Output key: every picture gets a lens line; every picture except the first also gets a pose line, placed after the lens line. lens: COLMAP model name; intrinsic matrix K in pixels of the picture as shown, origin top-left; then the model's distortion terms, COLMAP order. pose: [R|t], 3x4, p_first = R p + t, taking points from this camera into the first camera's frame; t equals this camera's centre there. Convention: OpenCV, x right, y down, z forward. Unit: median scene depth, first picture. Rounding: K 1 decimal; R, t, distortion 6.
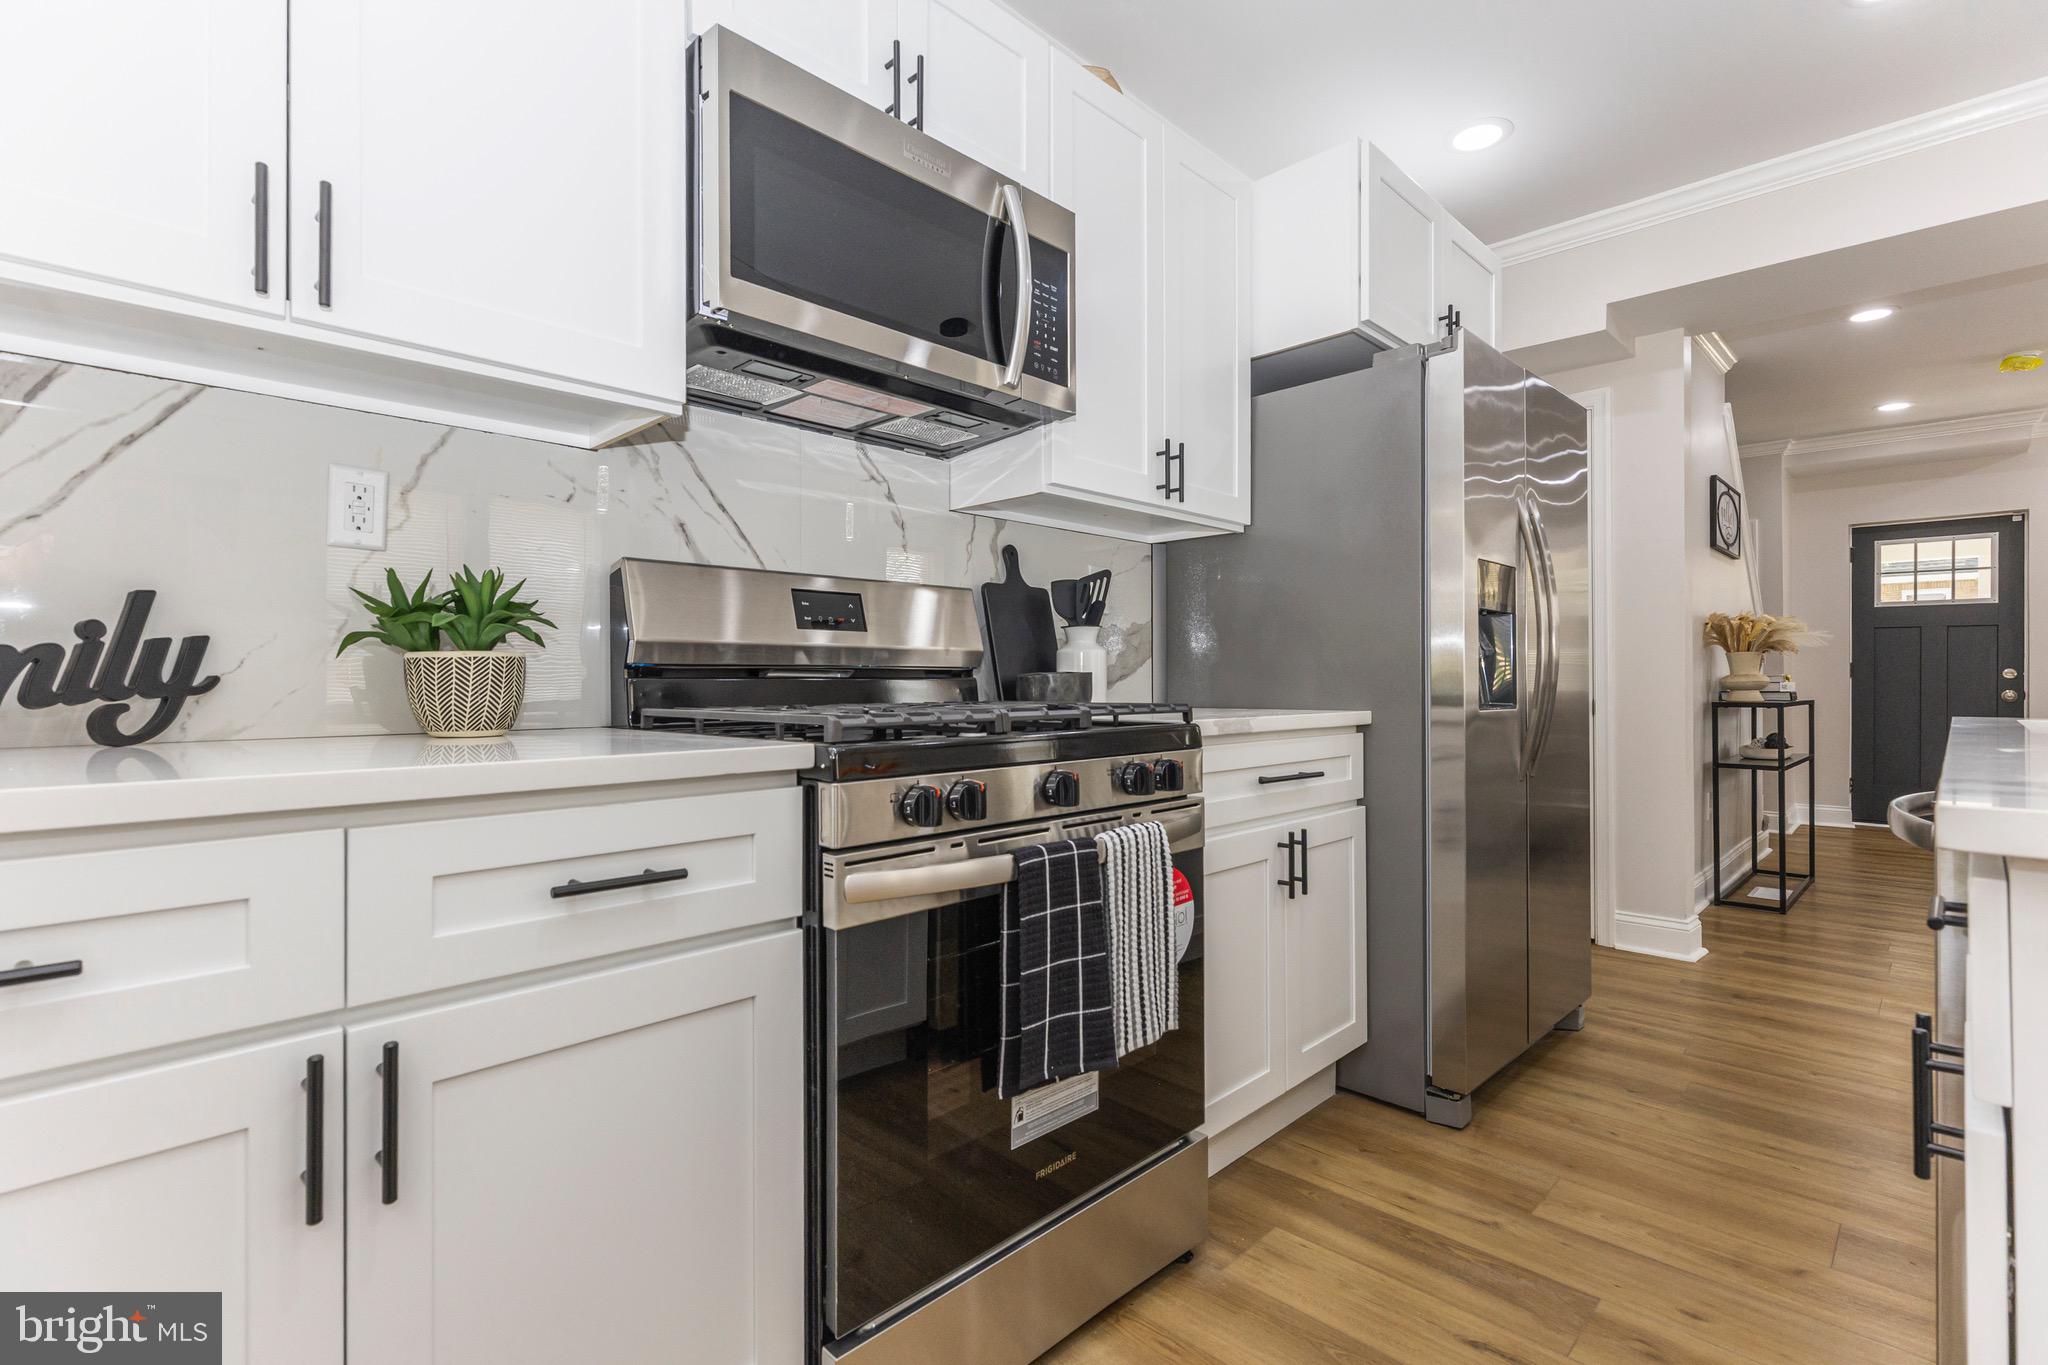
lens RADIAL K [[939.6, 0, 1007.6], [0, 939.6, 681.8], [0, 0, 1]] dist [0.002745, -0.000191]
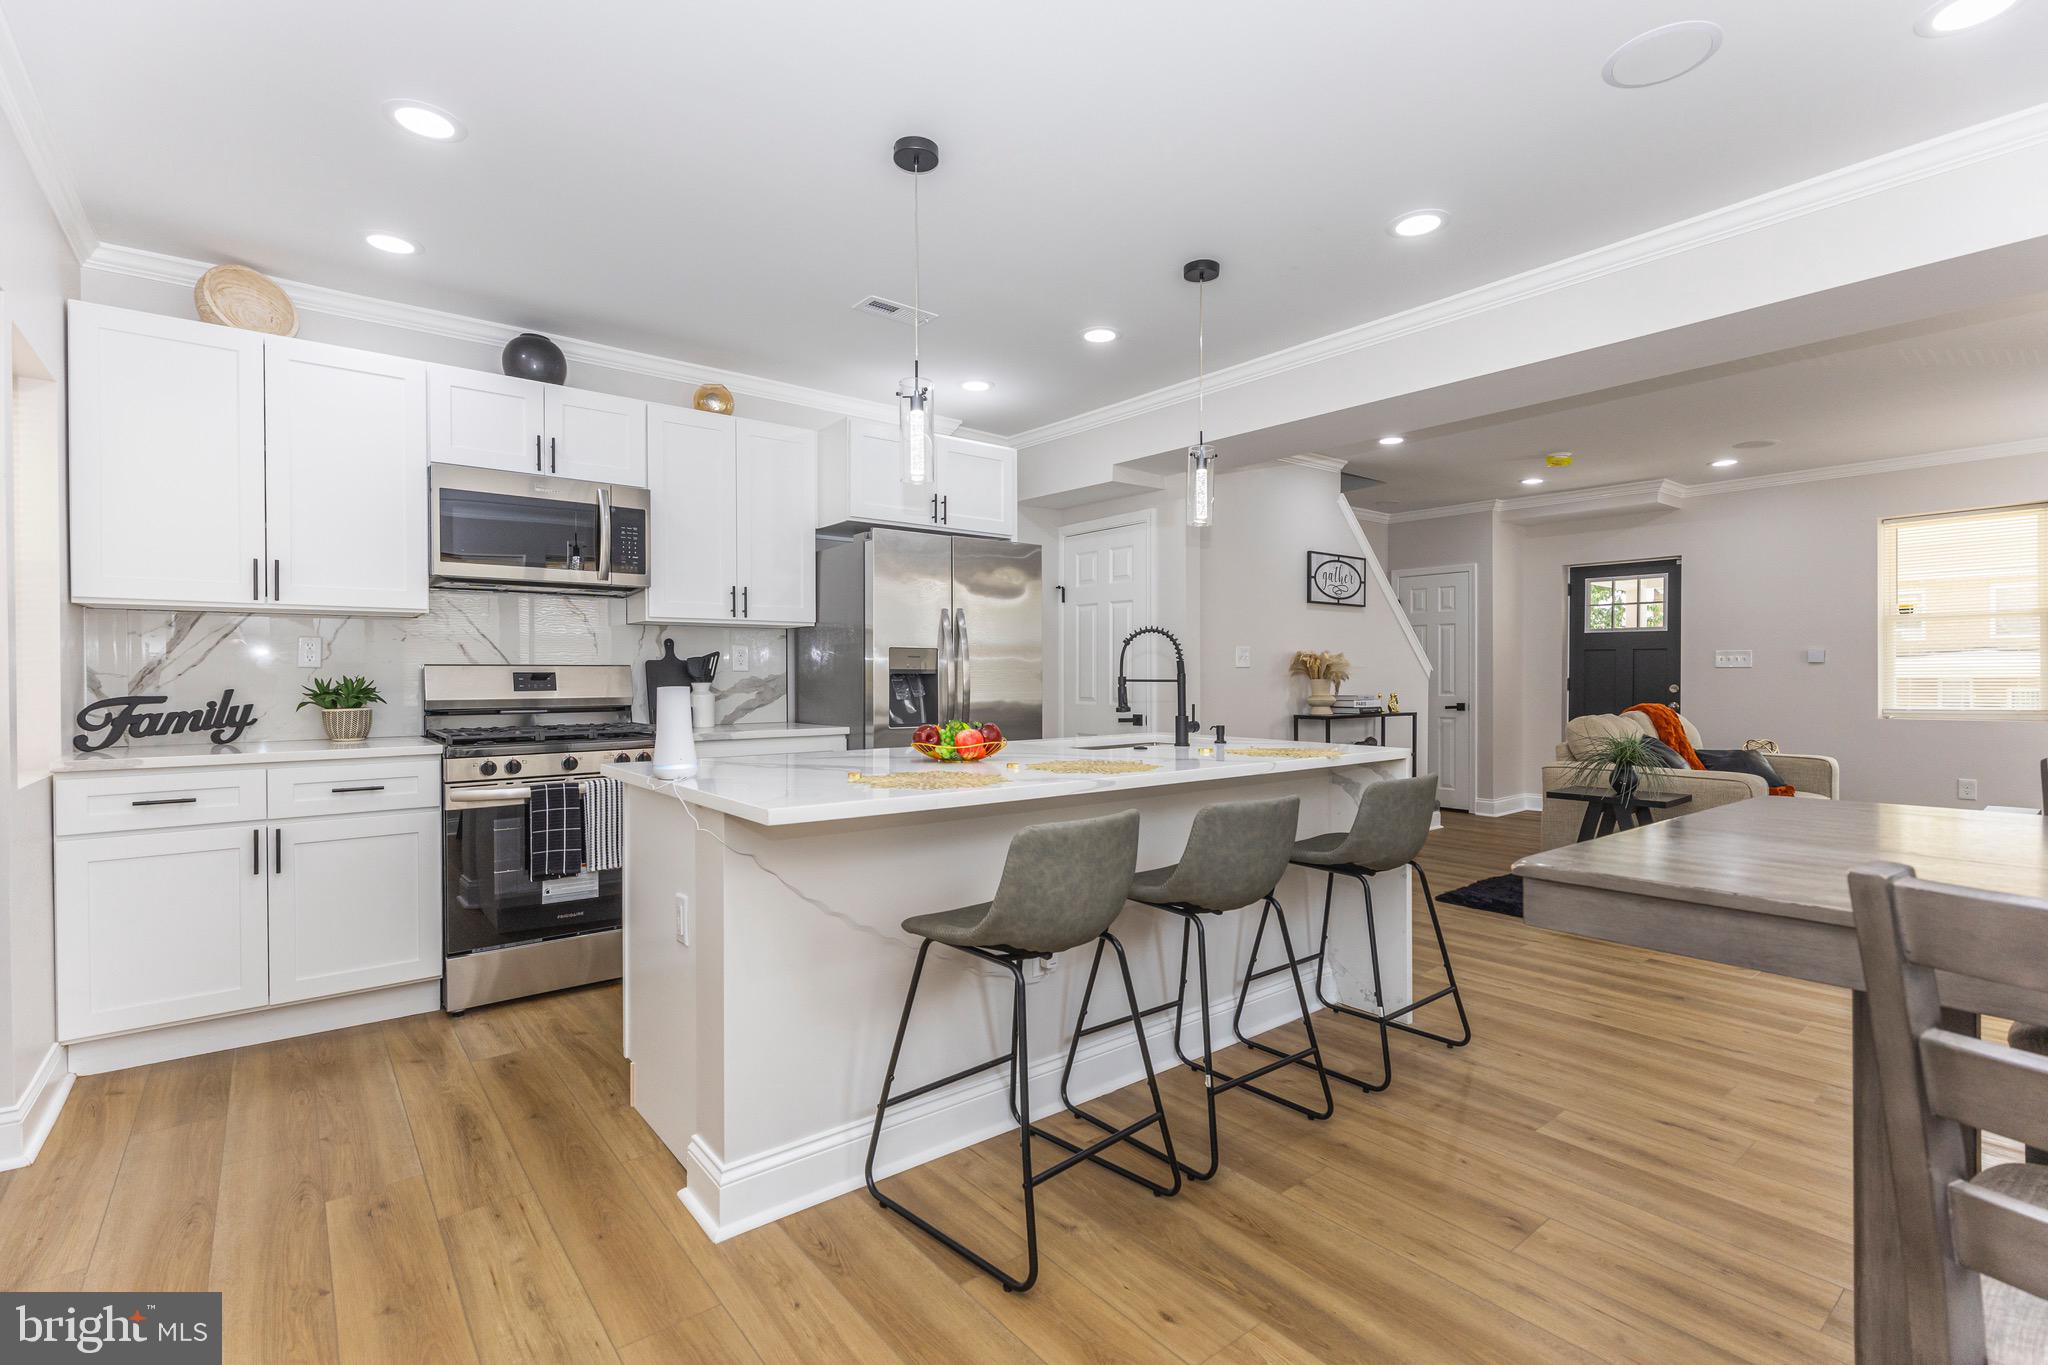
lens RADIAL K [[939.6, 0, 1022.2], [0, 939.6, 682.9], [0, 0, 1]] dist [0.002745, -0.000191]
pose [[0.993888, -0.001436, -0.110381, 1.516742], [0.002189, 0.999975, 0.006697, -0.111728], [0.110369, -0.006898, 0.993867, -1.333334]]
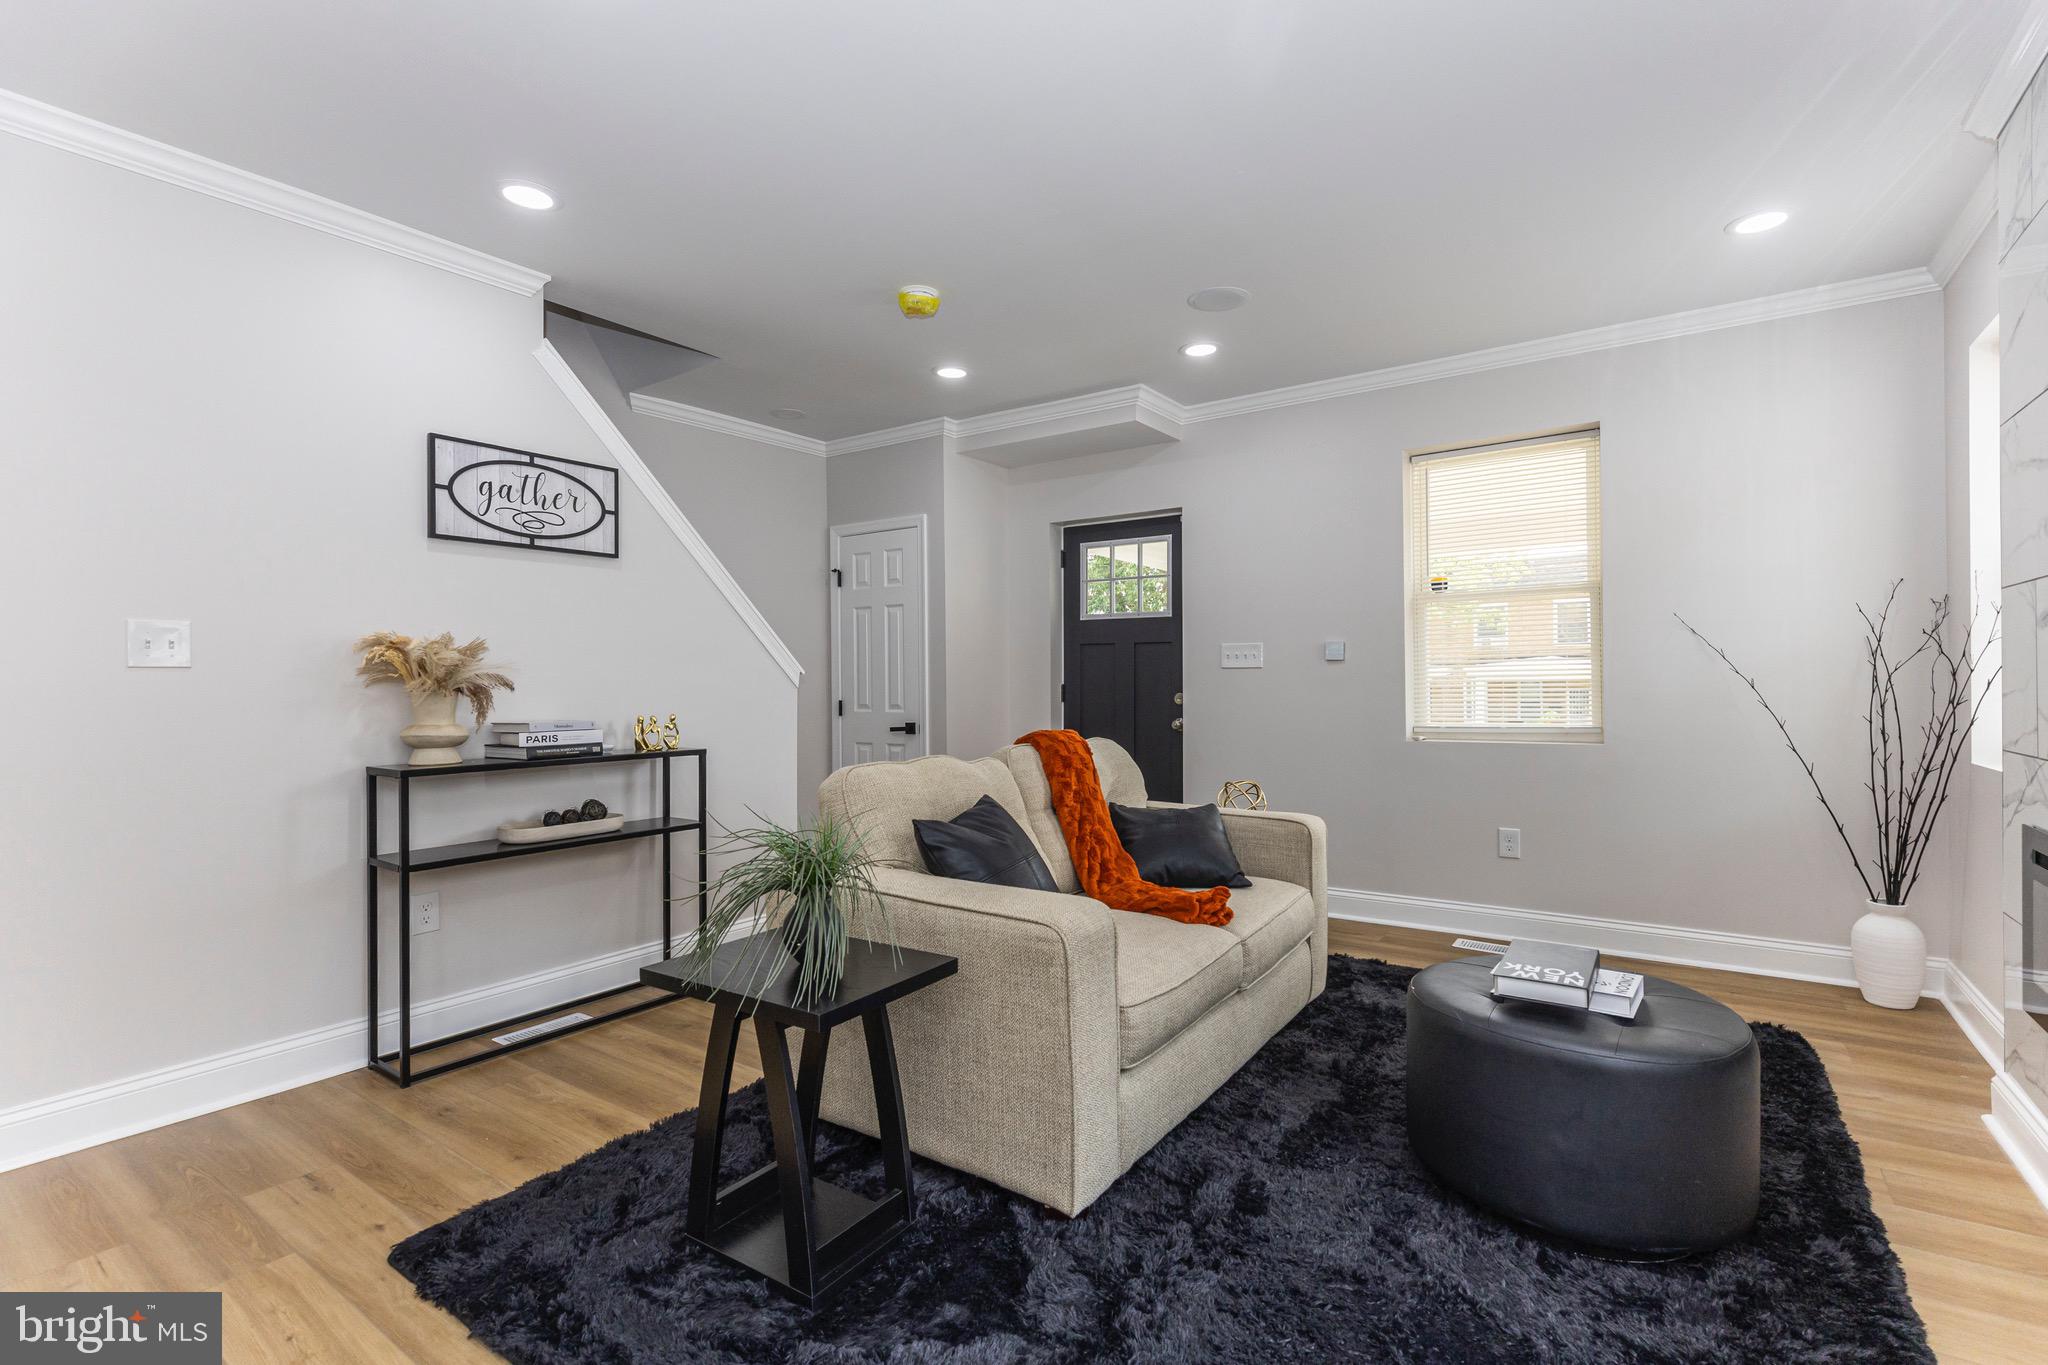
lens RADIAL K [[939.6, 0, 1033.6], [0, 939.6, 681.8], [0, 0, 1]] dist [0.002745, -0.000191]
pose [[0.984447, -0.008171, 0.175491, 3.340896], [0.008449, 0.999964, -0.000835, -0.104808], [-0.175478, 0.002305, 0.984481, 0.763520]]
